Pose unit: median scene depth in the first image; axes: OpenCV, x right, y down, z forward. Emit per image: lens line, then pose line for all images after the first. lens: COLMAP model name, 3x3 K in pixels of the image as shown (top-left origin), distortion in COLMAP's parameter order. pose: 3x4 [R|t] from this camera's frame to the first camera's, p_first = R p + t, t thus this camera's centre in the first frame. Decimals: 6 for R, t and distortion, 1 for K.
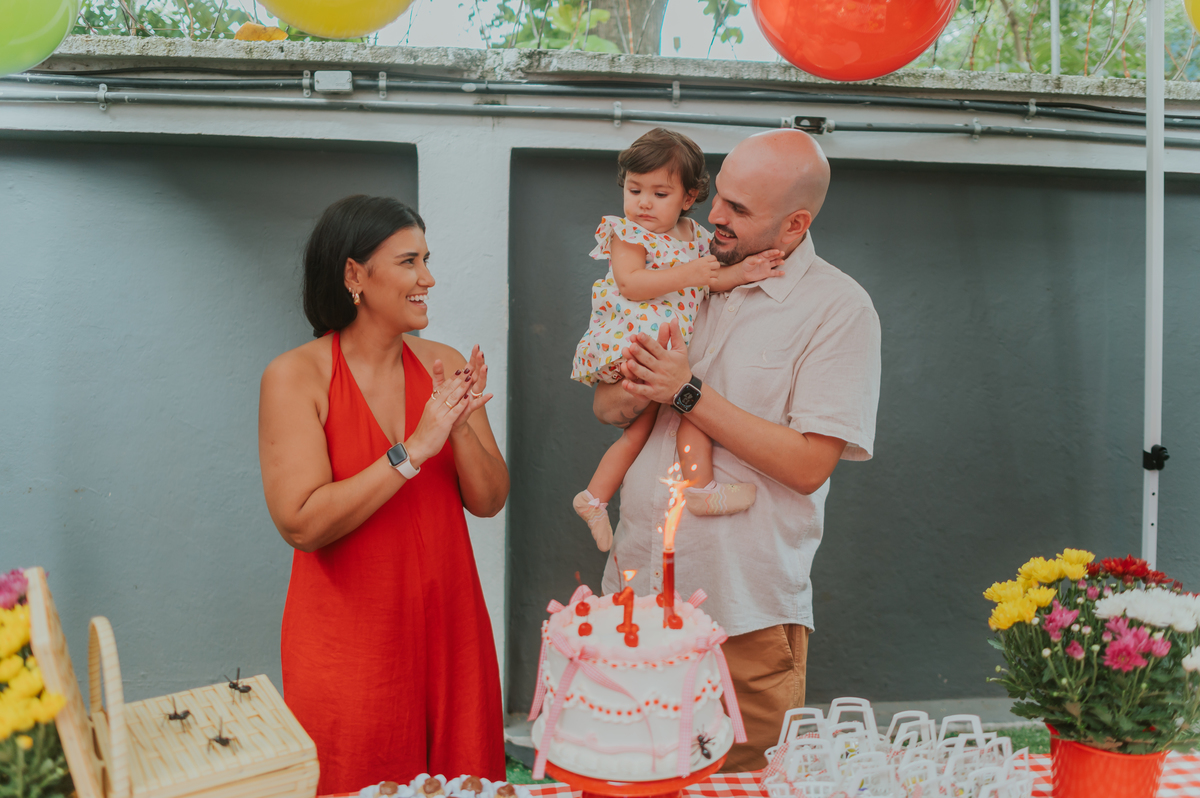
lens RADIAL K [[993.3, 0, 592.8], [0, 993.3, 394.6], [0, 0, 1]] dist [-0.032990, -0.005208]
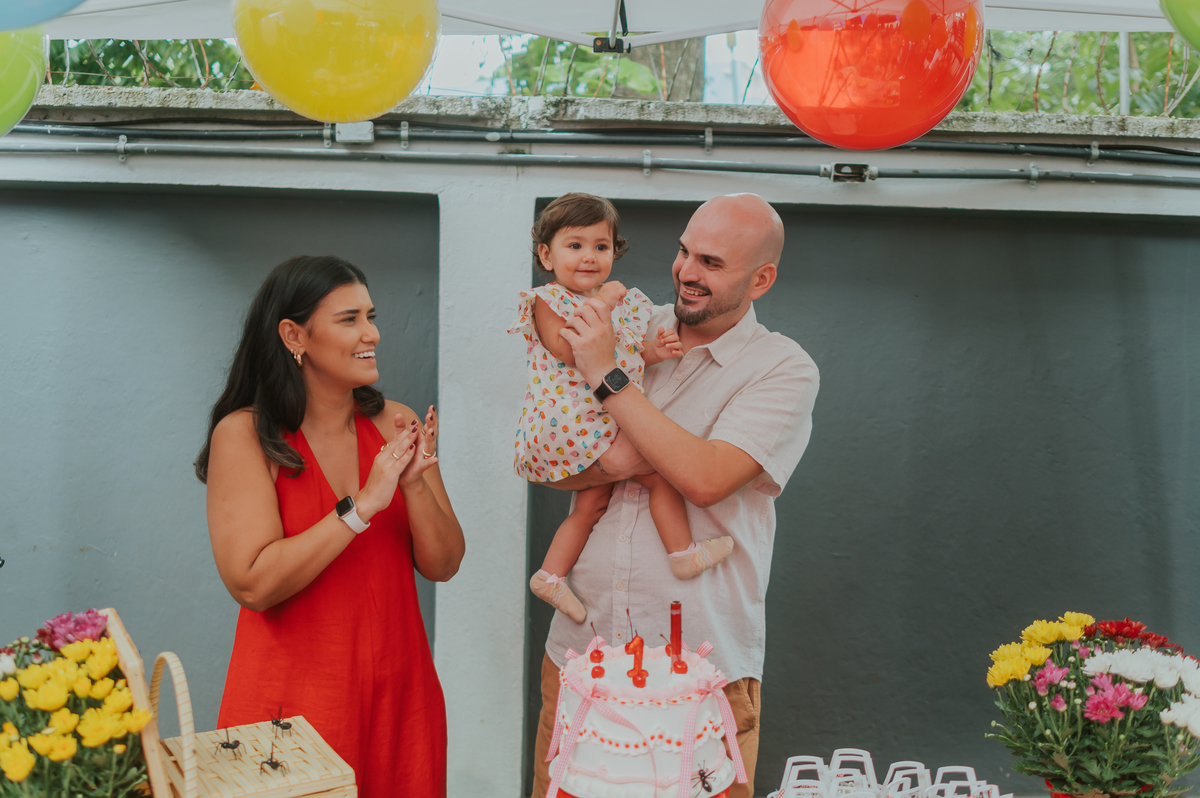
lens RADIAL K [[1201.3, 0, 562.4], [0, 1201.3, 405.2], [0, 0, 1]] dist [-0.014250, -0.026277]
pose [[0.998274, 0.007190, -0.058281, 0.026091], [-0.009469, 0.999197, -0.038921, -0.006184], [0.057955, 0.039406, 0.997541, -0.315562]]
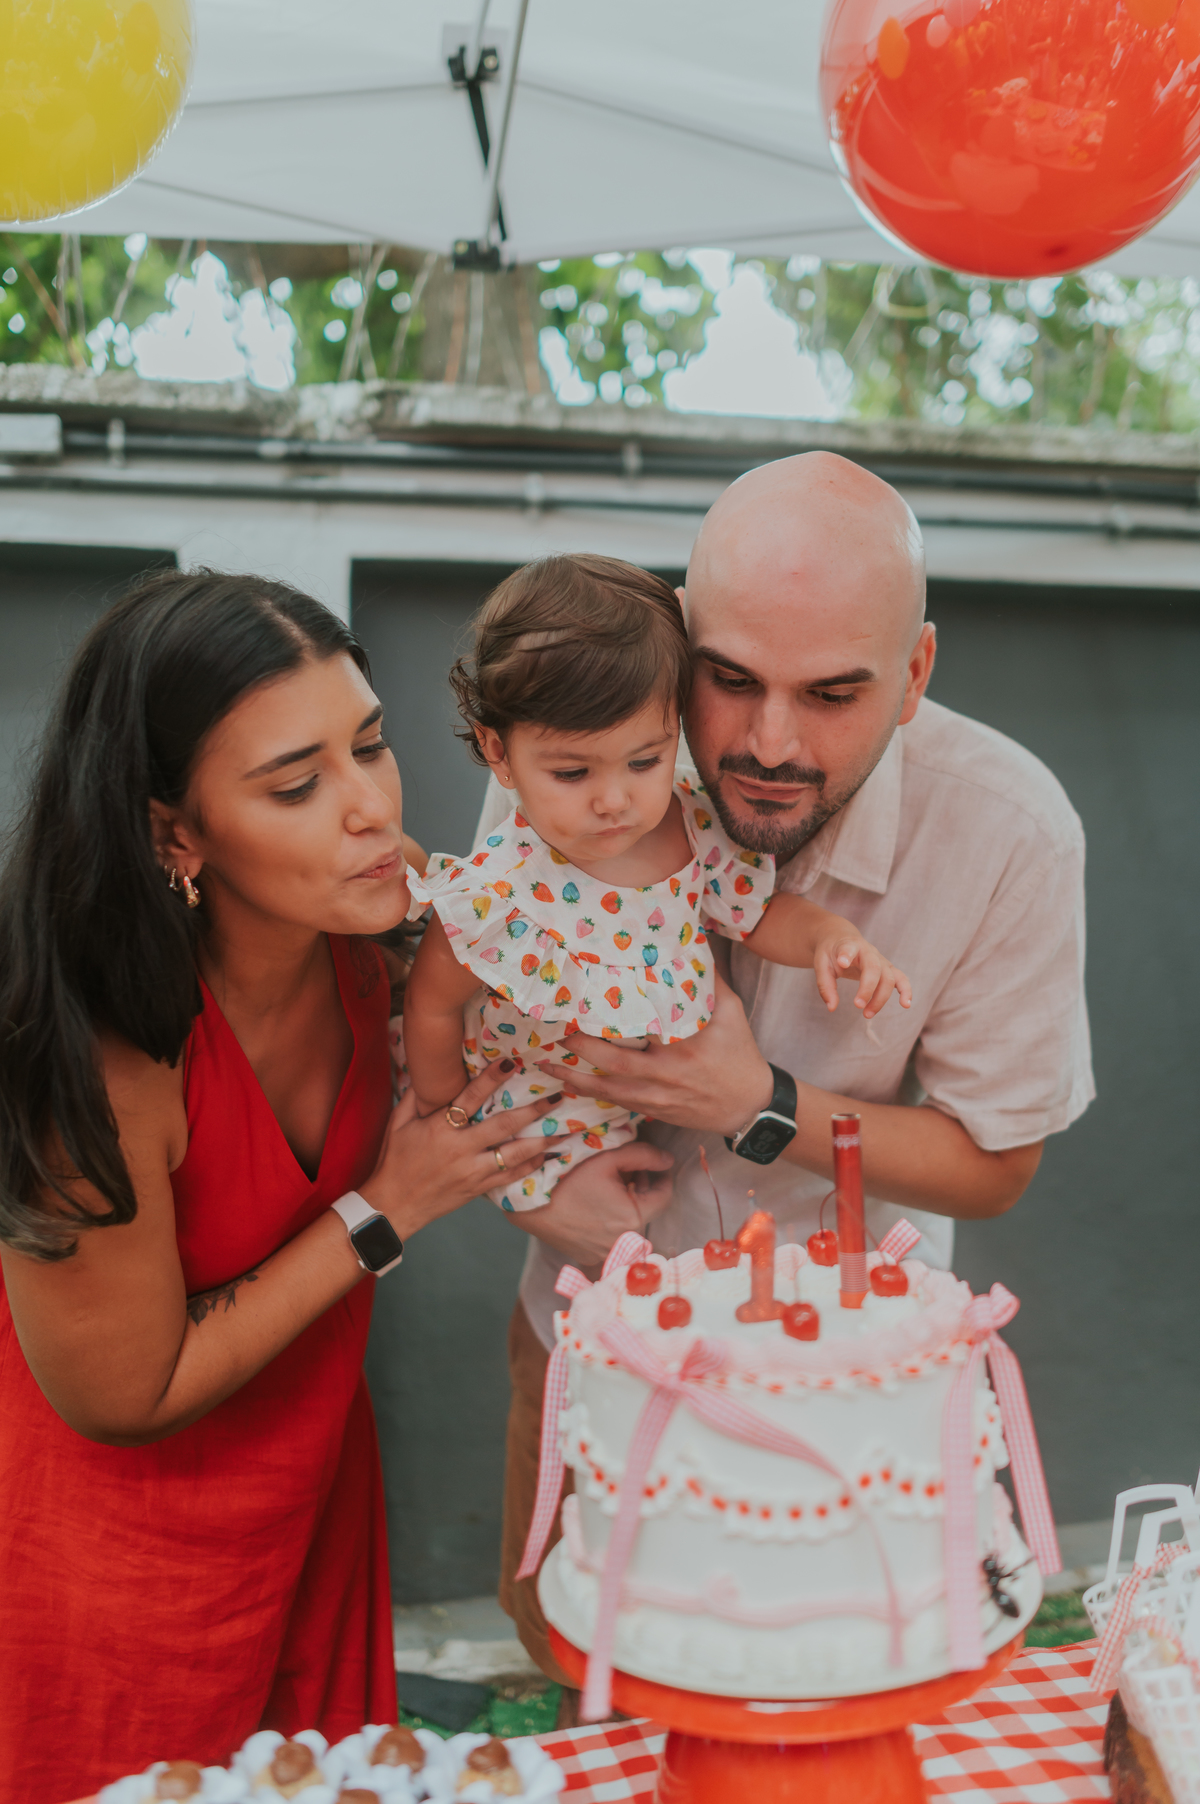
lens RADIAL K [[1493.3, 0, 600.7], [0, 1493.3, 905.8], [0, 0, 1]] dist [-0.032990, -0.005208]
pose [[0.992715, -0.036009, 0.114983, -0.092787], [0.051030, 0.990135, -0.130496, 0.139200], [-0.109149, 0.135413, 0.984759, 0.356875]]
